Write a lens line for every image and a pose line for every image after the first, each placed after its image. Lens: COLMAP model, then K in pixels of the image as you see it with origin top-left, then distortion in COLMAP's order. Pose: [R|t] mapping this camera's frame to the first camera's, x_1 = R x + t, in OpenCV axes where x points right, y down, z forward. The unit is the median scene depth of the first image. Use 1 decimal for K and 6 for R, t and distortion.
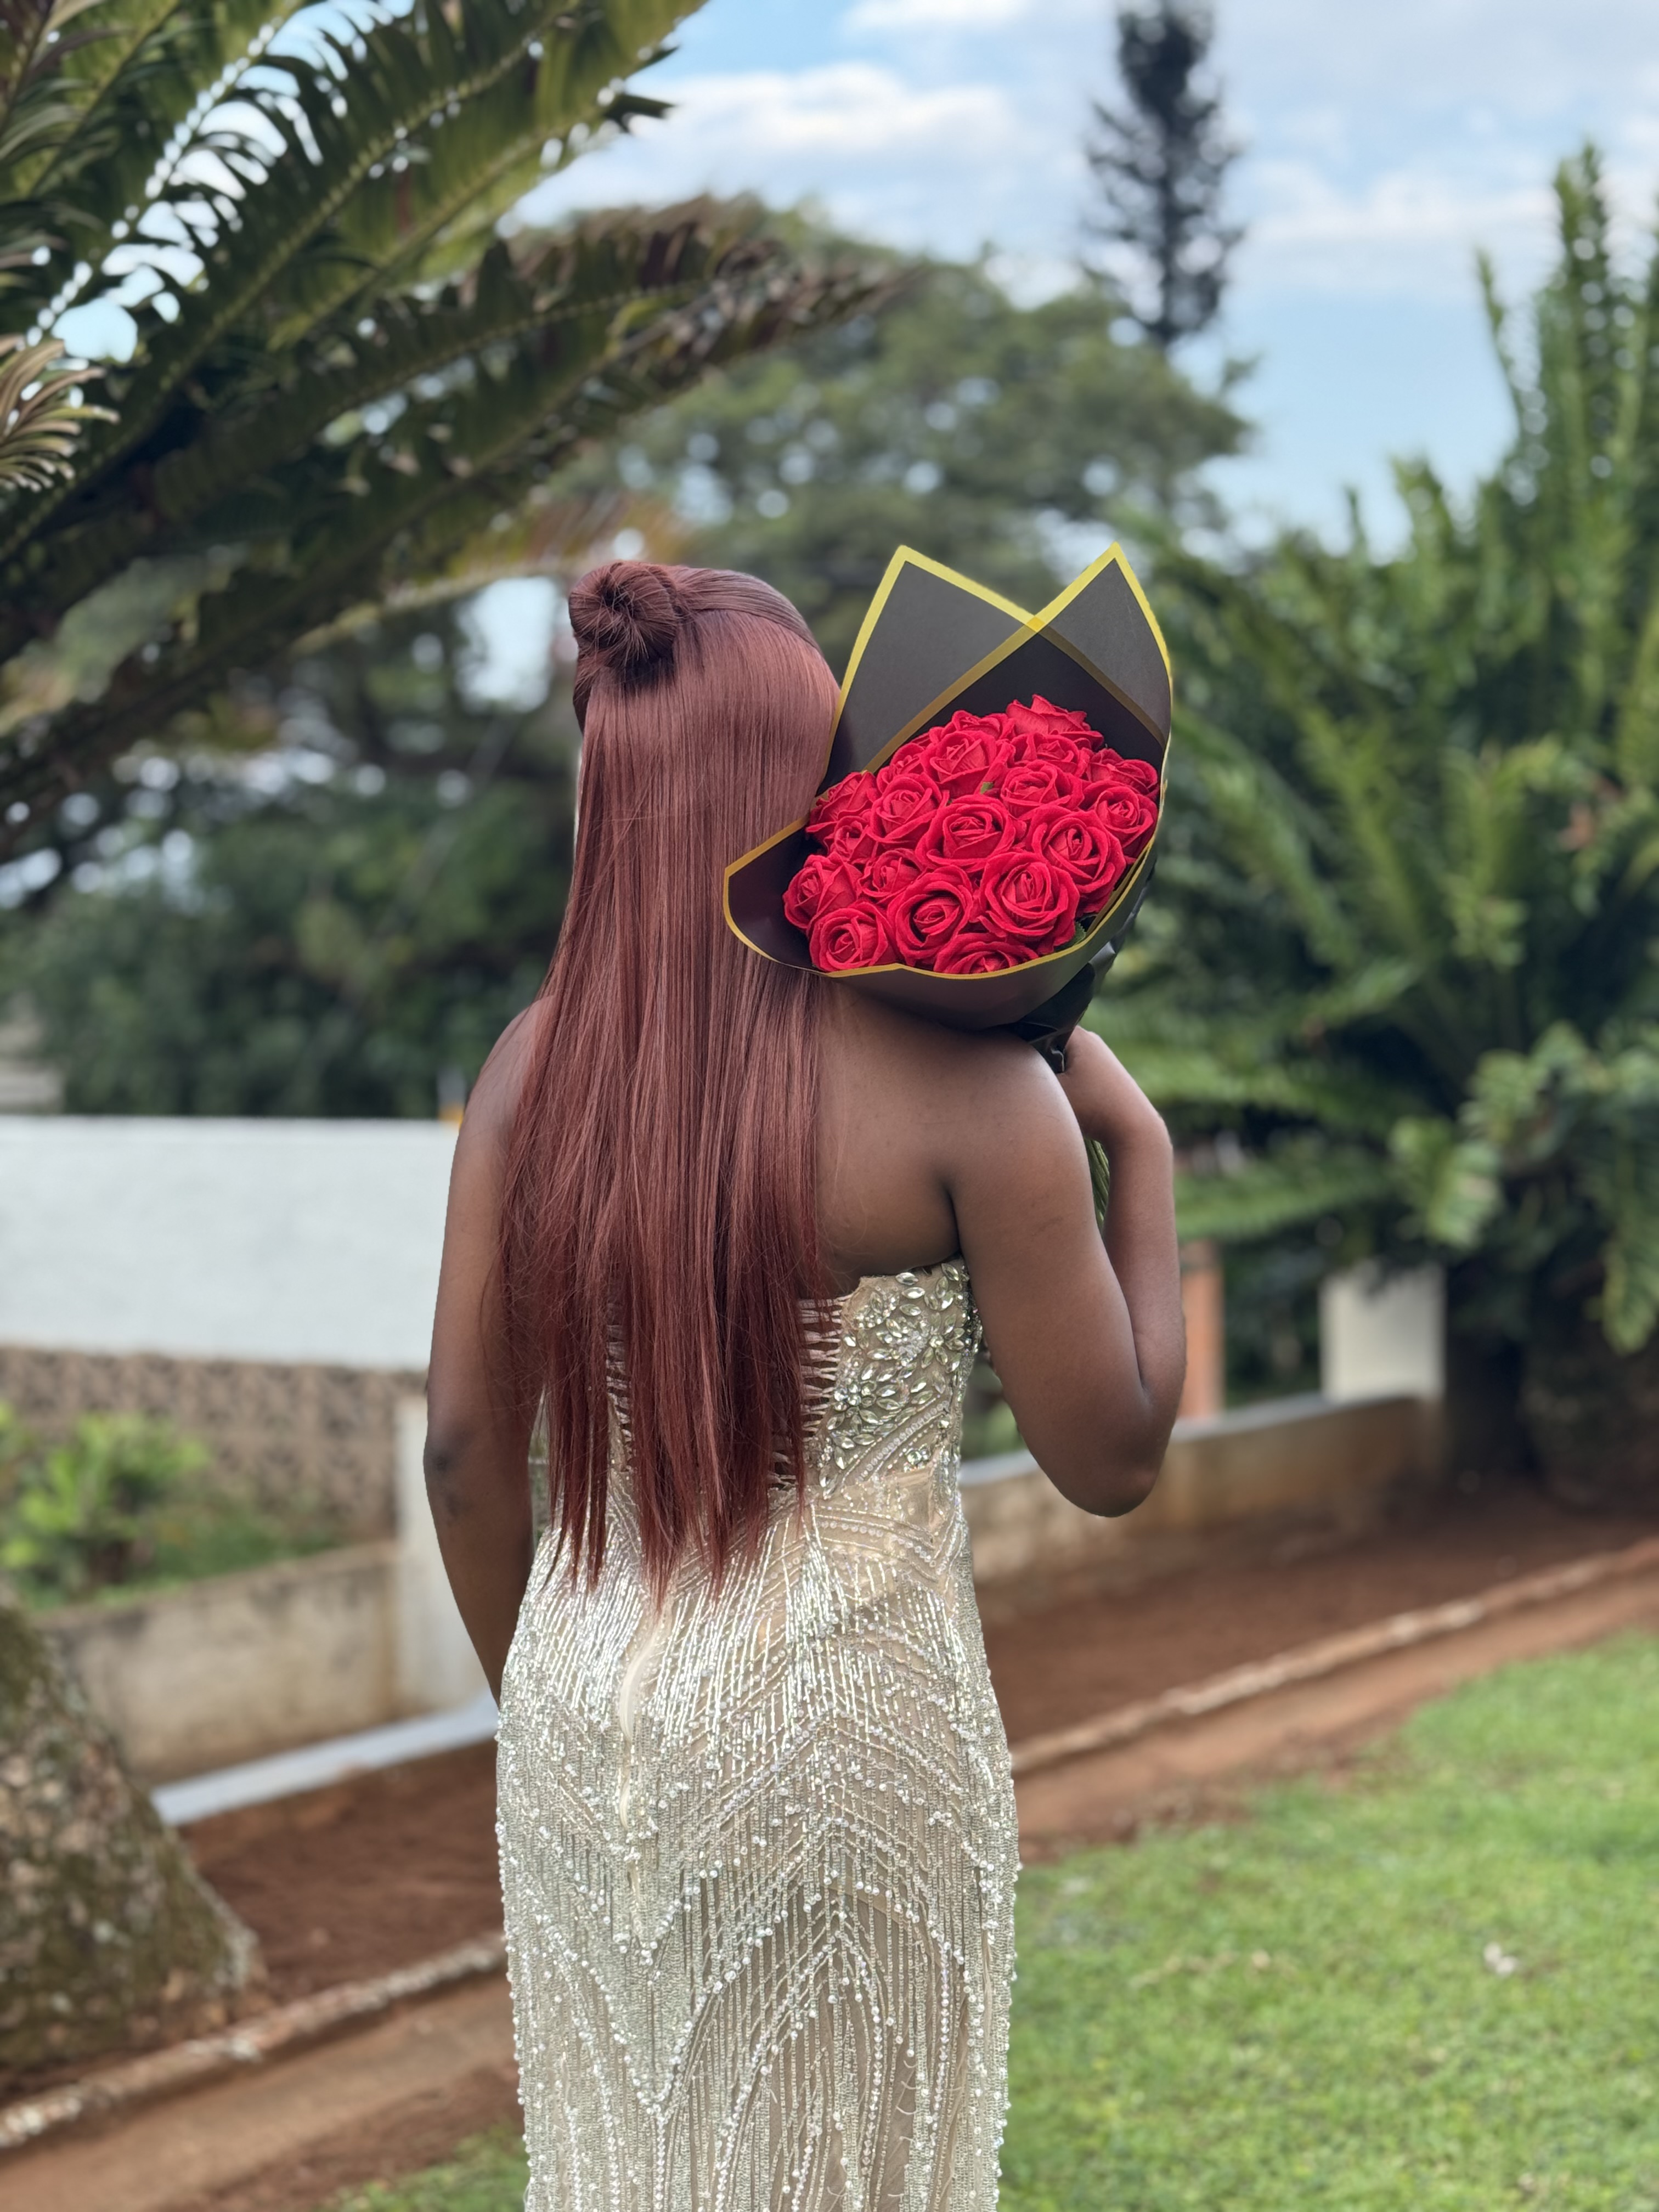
lens RADIAL K [[3034.4, 0, 835.1], [0, 3034.4, 1138.6], [0, 0, 1]] dist [0.195567, -0.391814]
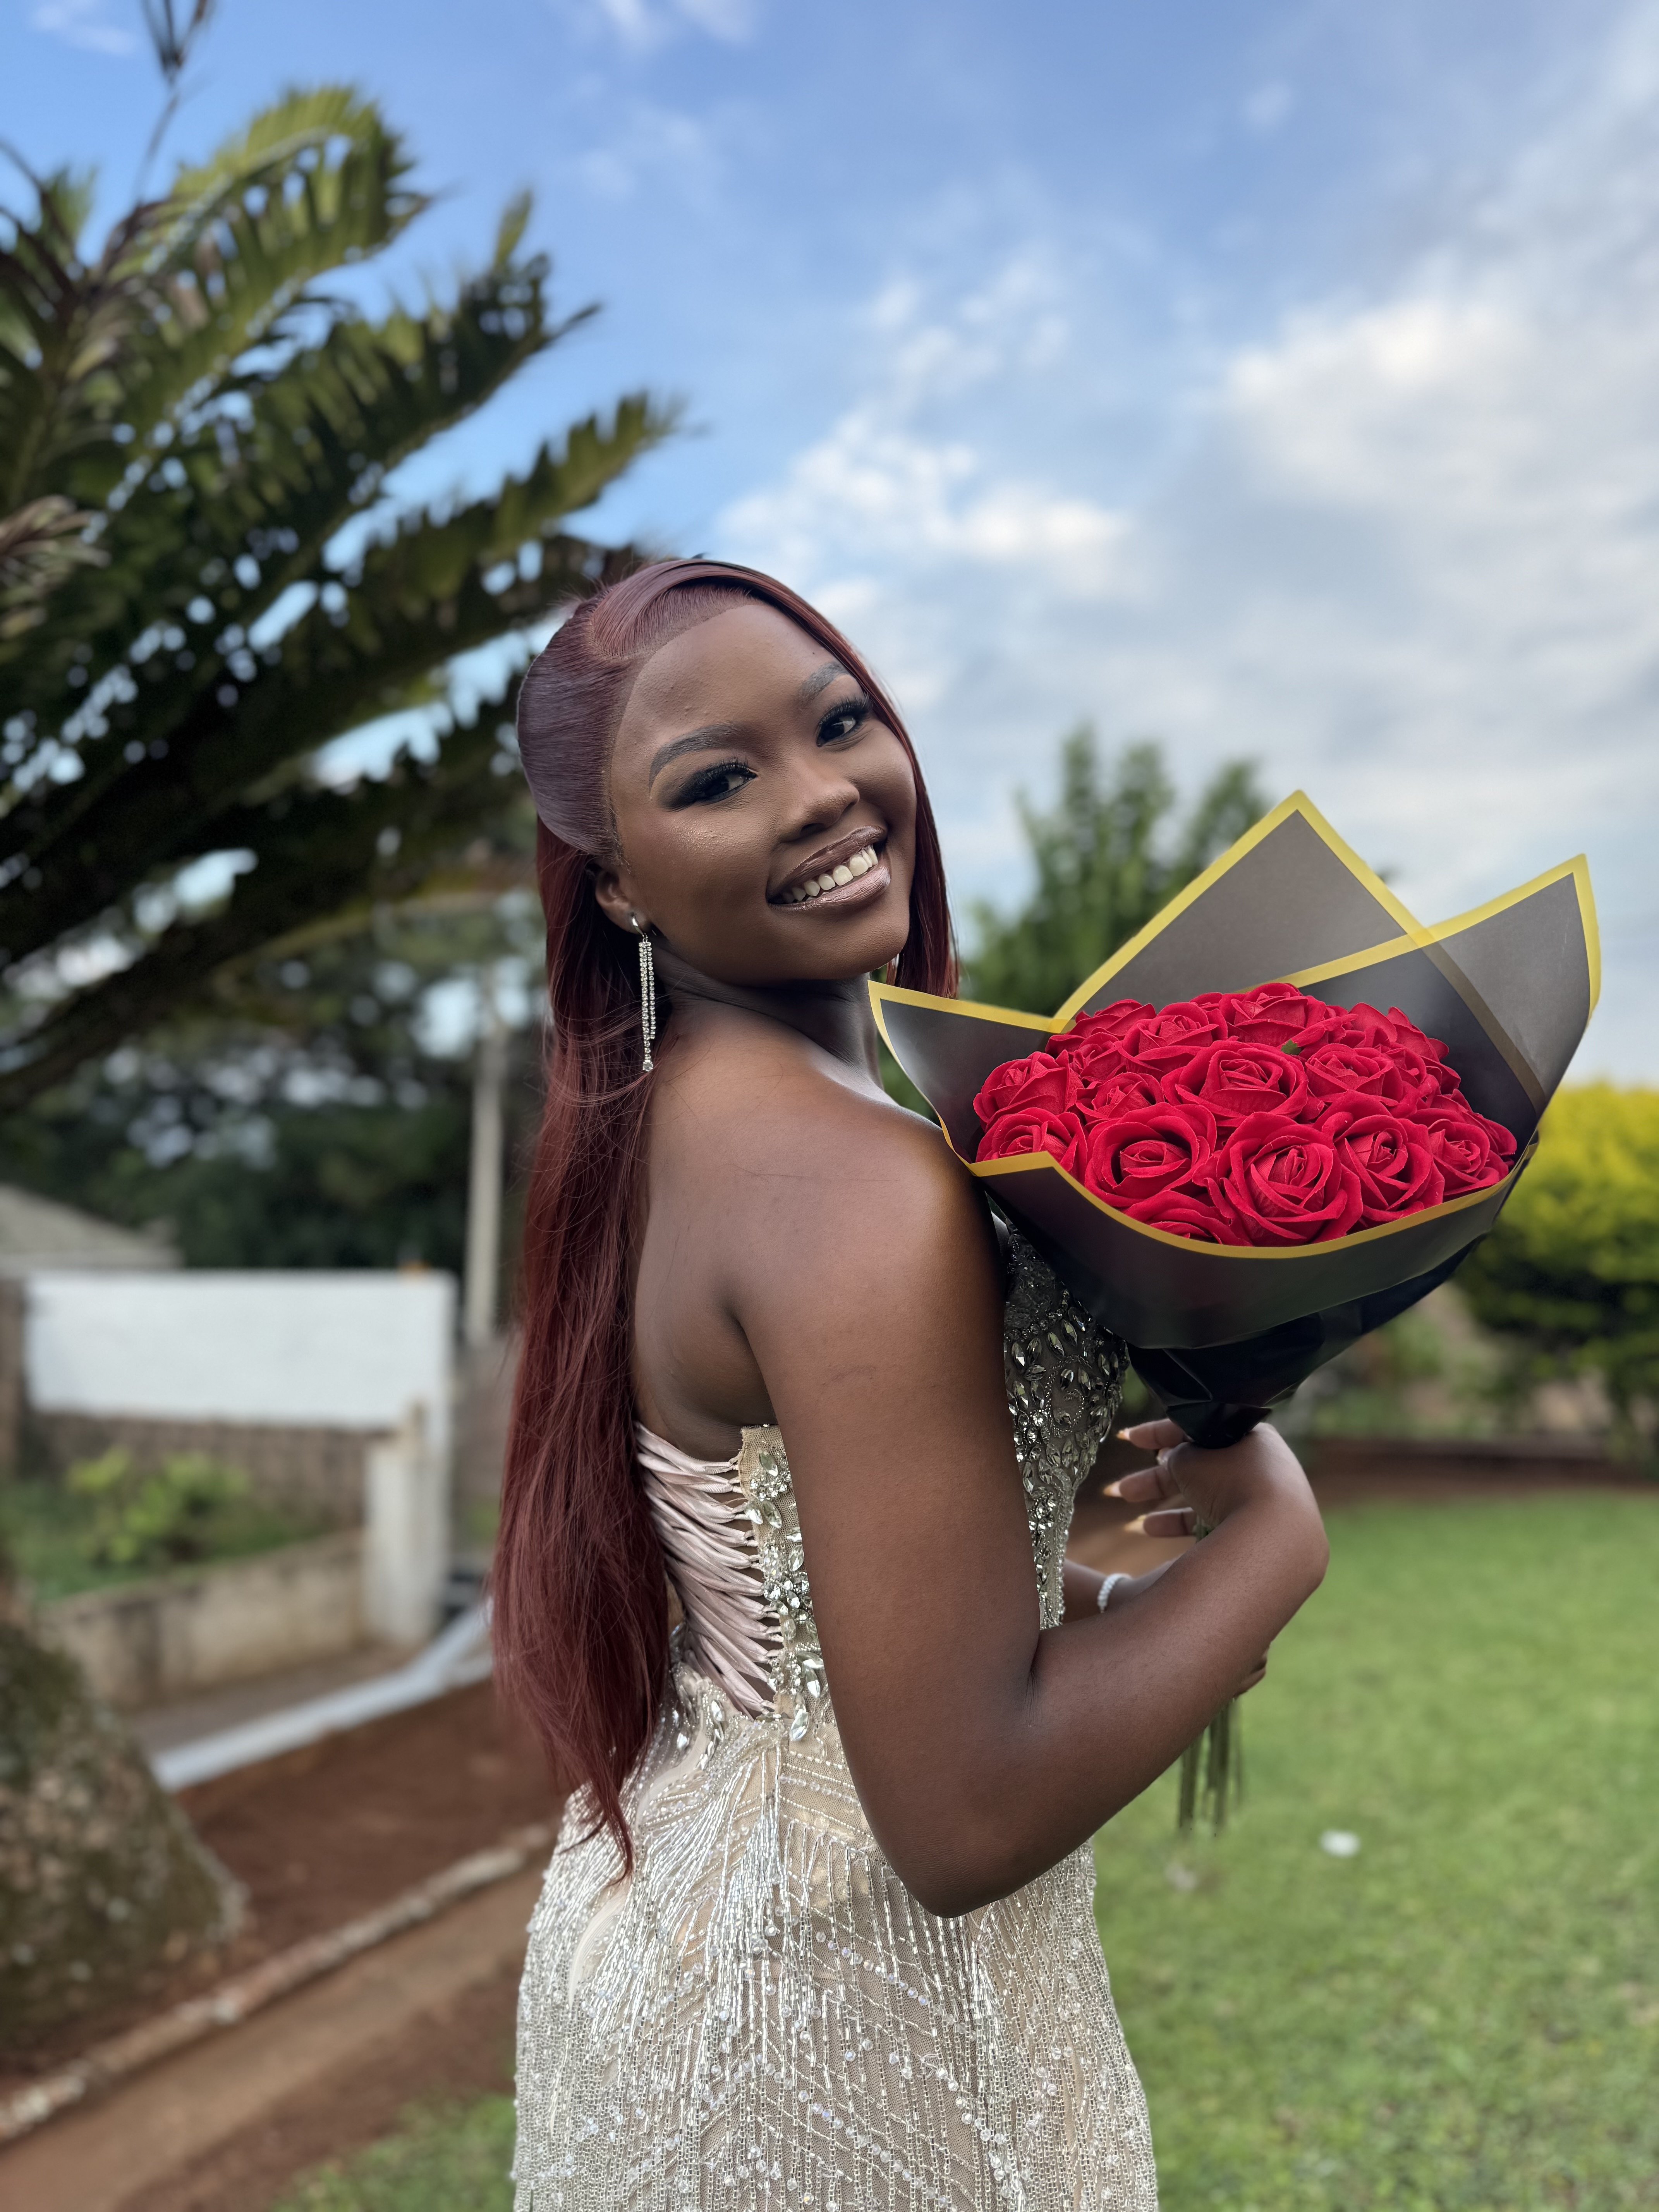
lens RADIAL K [[1548.9, 0, 843.1], [0, 1548.9, 1117.7], [0, 0, 1]] dist [0.001139, -0.001012]
pose [[0.989041, 0.011007, 0.147230, -0.027762], [0.004944, 0.994188, -0.107541, 0.001906], [-0.147558, 0.107091, 0.983239, 0.209032]]
